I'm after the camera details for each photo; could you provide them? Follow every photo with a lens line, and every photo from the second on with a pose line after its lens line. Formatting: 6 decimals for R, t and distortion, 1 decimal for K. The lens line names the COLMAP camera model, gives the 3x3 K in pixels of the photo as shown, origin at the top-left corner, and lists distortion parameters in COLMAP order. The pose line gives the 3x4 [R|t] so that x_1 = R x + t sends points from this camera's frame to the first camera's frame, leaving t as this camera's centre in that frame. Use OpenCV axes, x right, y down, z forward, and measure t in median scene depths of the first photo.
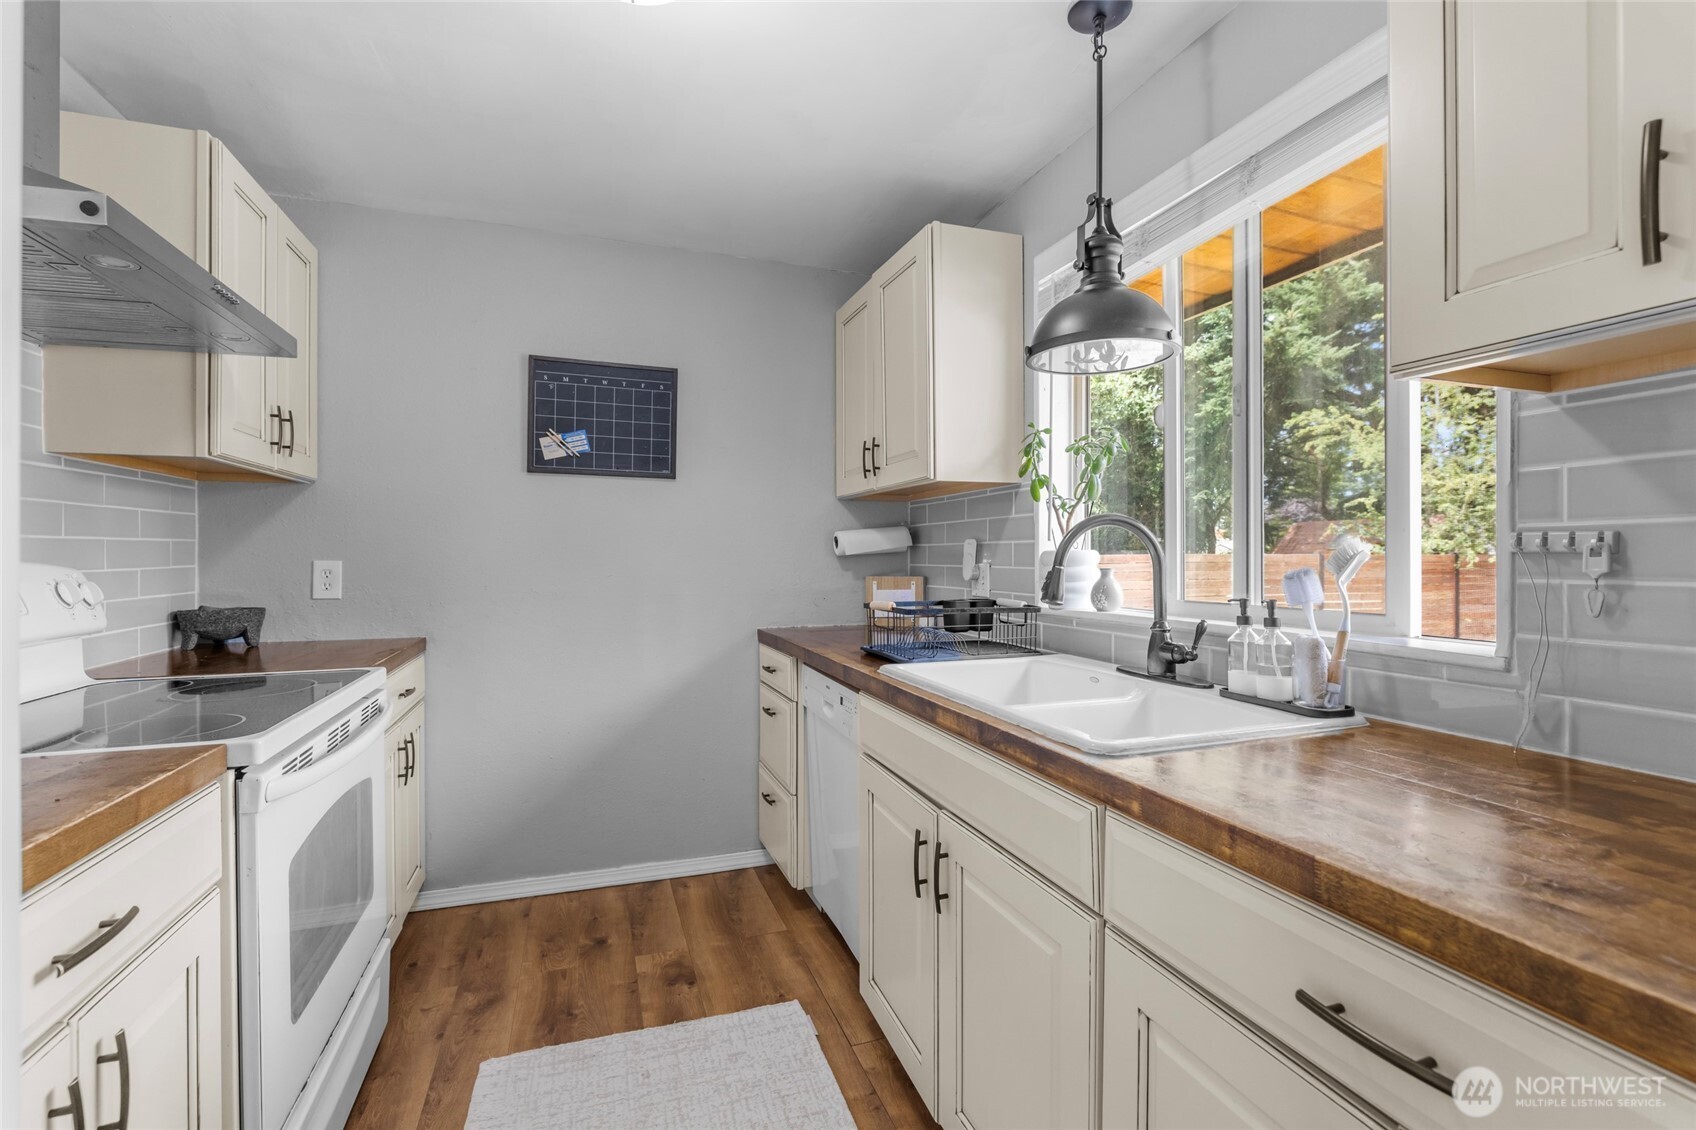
lens RADIAL K [[740.3, 0, 845.7], [0, 740.3, 557.9], [0, 0, 1]] dist [-0.003972, 0.000067]
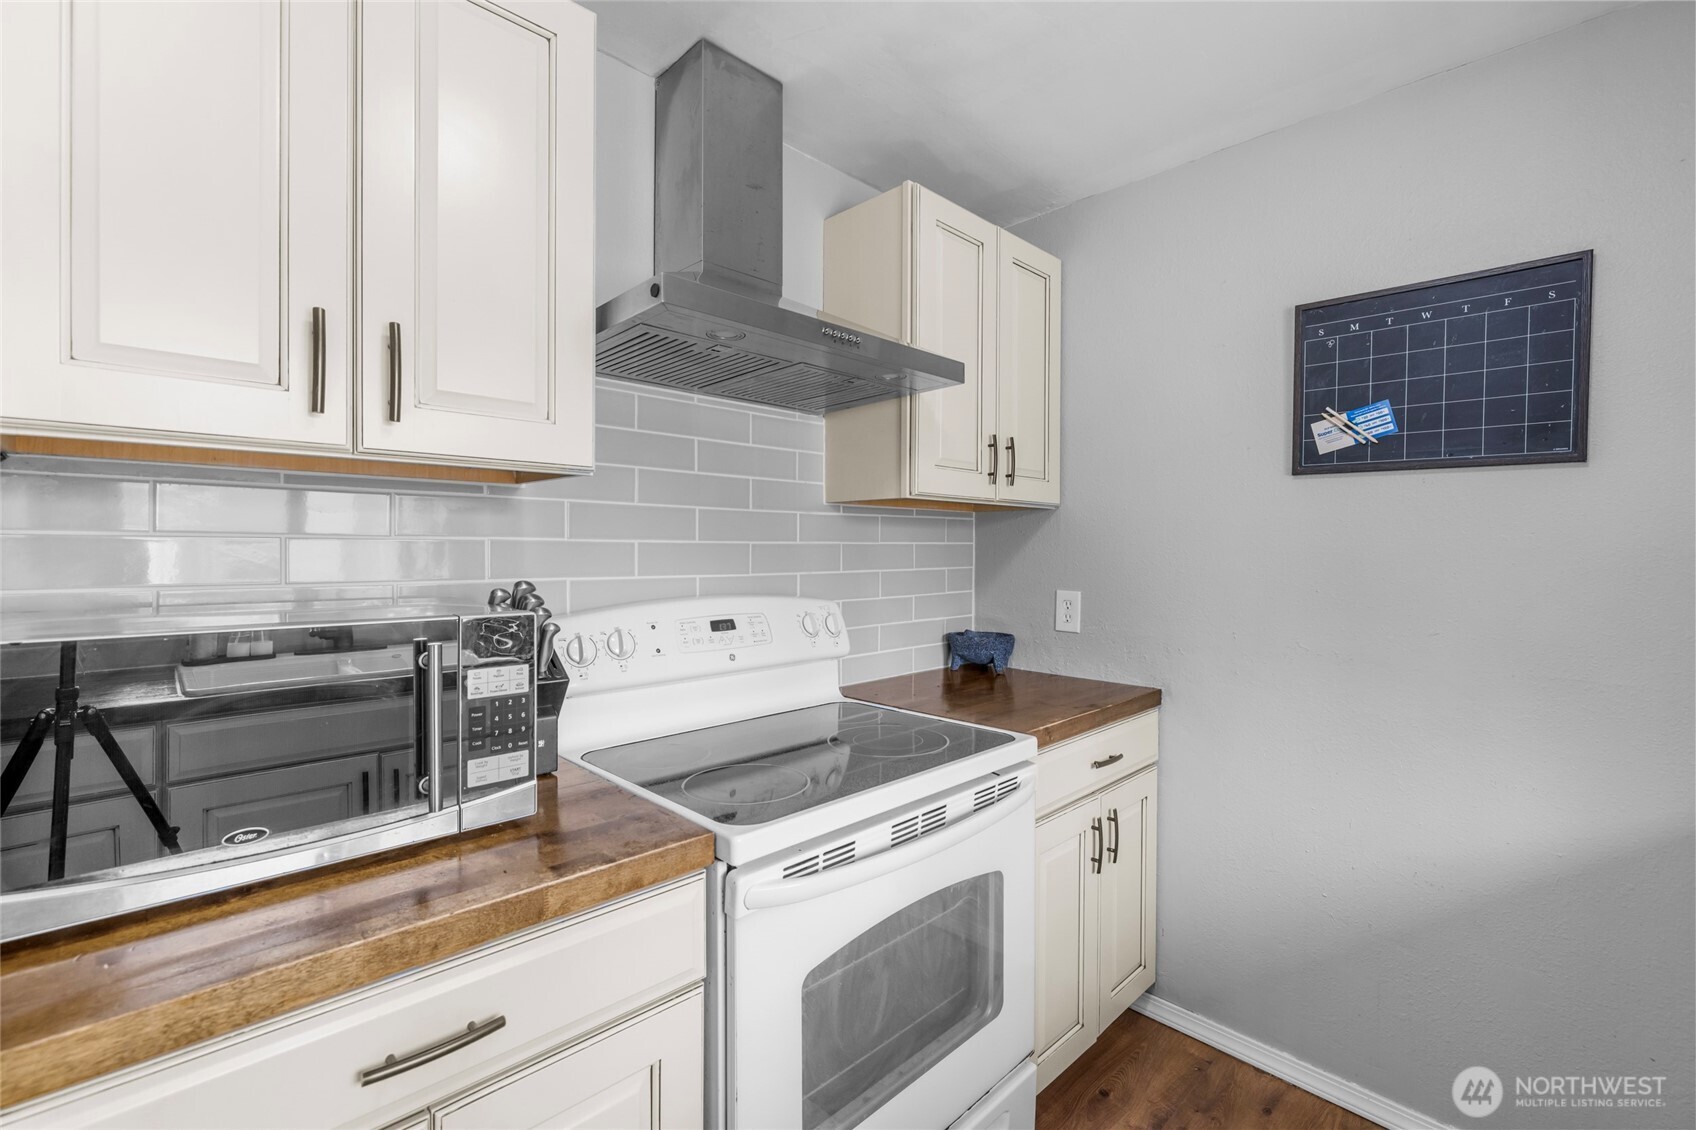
lens RADIAL K [[740.3, 0, 845.7], [0, 740.3, 557.9], [0, 0, 1]] dist [-0.003972, 0.000067]
pose [[0.426772, 0.012742, -0.904270, 0.023393], [-0.008664, 0.999912, 0.010000, -0.044399], [0.904318, 0.003567, 0.426845, 0.345540]]
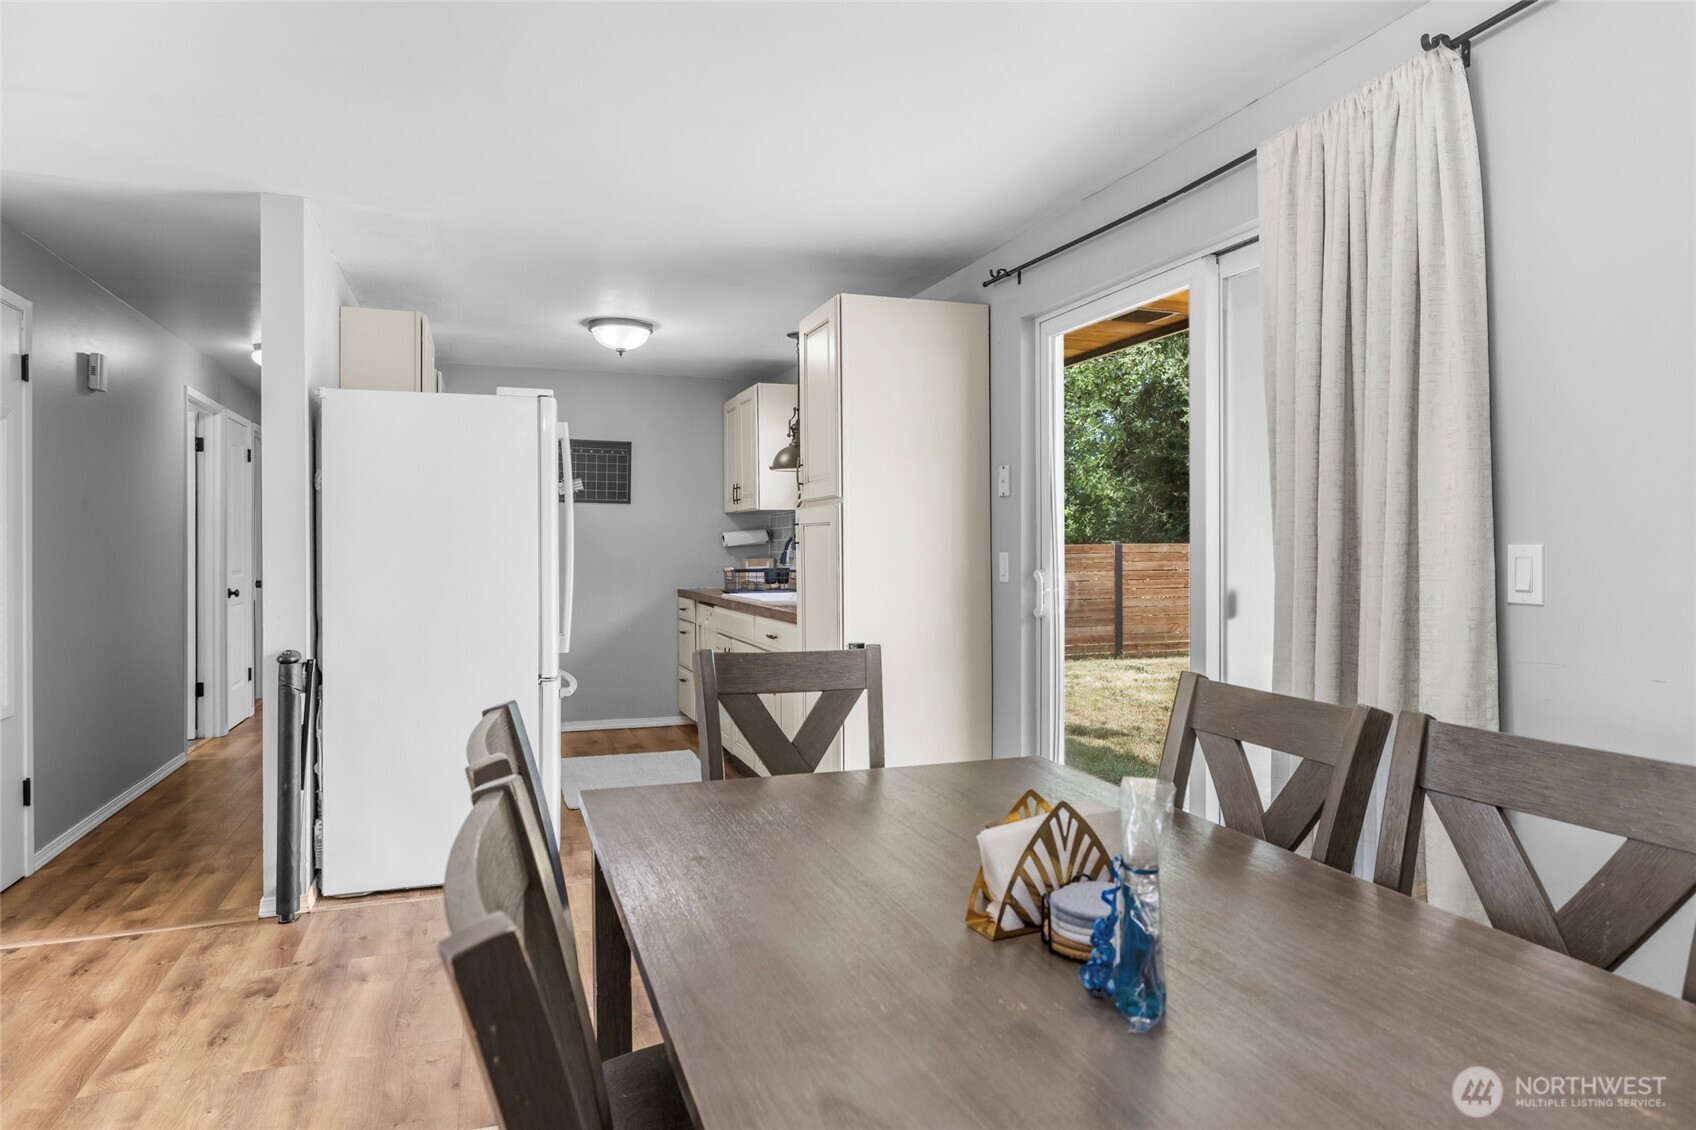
lens RADIAL K [[1022.4, 0, 843.4], [0, 1022.4, 544.9], [0, 0, 1]] dist [0.107031, -0.000279]
pose [[0.999995, -0.000875, -0.003177, 0.337238], [0.000860, 0.999989, -0.004644, 0.005935], [0.003181, 0.004641, 0.999984, -1.707253]]
